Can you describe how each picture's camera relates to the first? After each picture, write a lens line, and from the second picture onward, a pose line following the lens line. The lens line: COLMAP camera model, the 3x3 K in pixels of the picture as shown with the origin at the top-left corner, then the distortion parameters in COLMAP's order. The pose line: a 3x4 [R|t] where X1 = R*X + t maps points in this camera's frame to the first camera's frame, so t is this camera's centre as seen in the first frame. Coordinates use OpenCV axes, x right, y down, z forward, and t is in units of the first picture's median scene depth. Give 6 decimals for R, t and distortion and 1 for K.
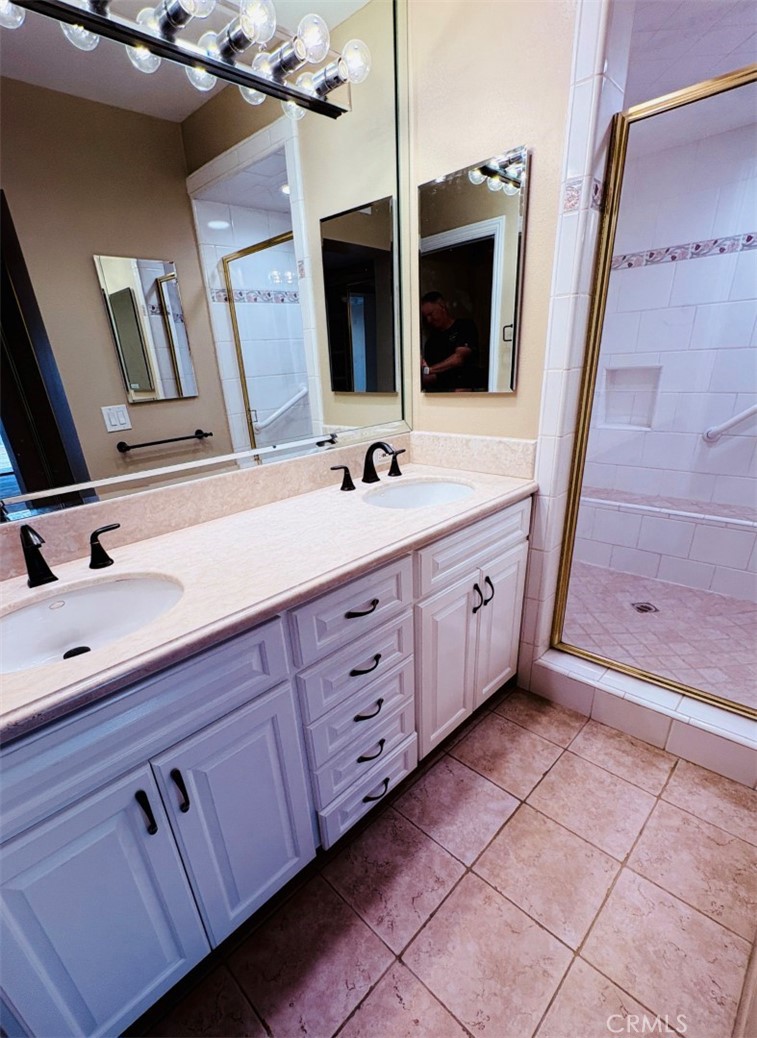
lens RADIAL K [[481.0, 0, 361.3], [0, 481.0, 581.0], [0, 0, 1]] dist [0.000093, 0.000021]
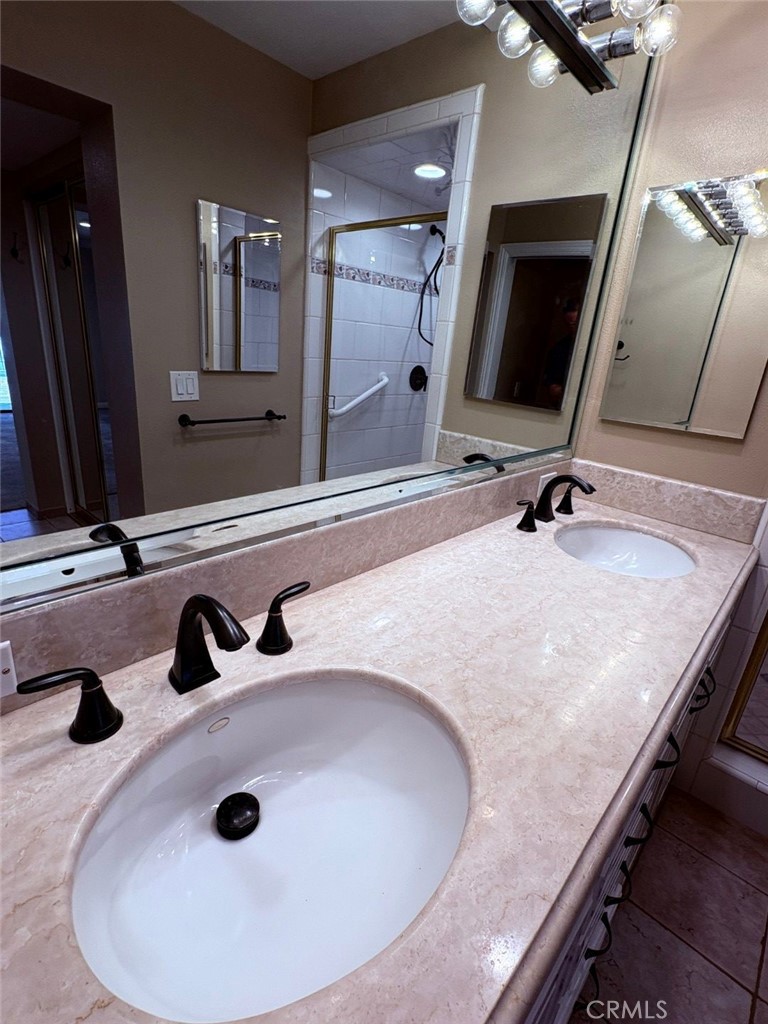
lens RADIAL K [[493.5, 0, 384.0], [0, 493.5, 512.0], [0, 0, 1]] dist [-0.002834, 0.000131]
pose [[0.988934, 0.118512, 0.089246, -0.298884], [-0.108390, 0.987914, -0.110805, -0.094124], [-0.101300, 0.099906, 0.989827, 0.206458]]
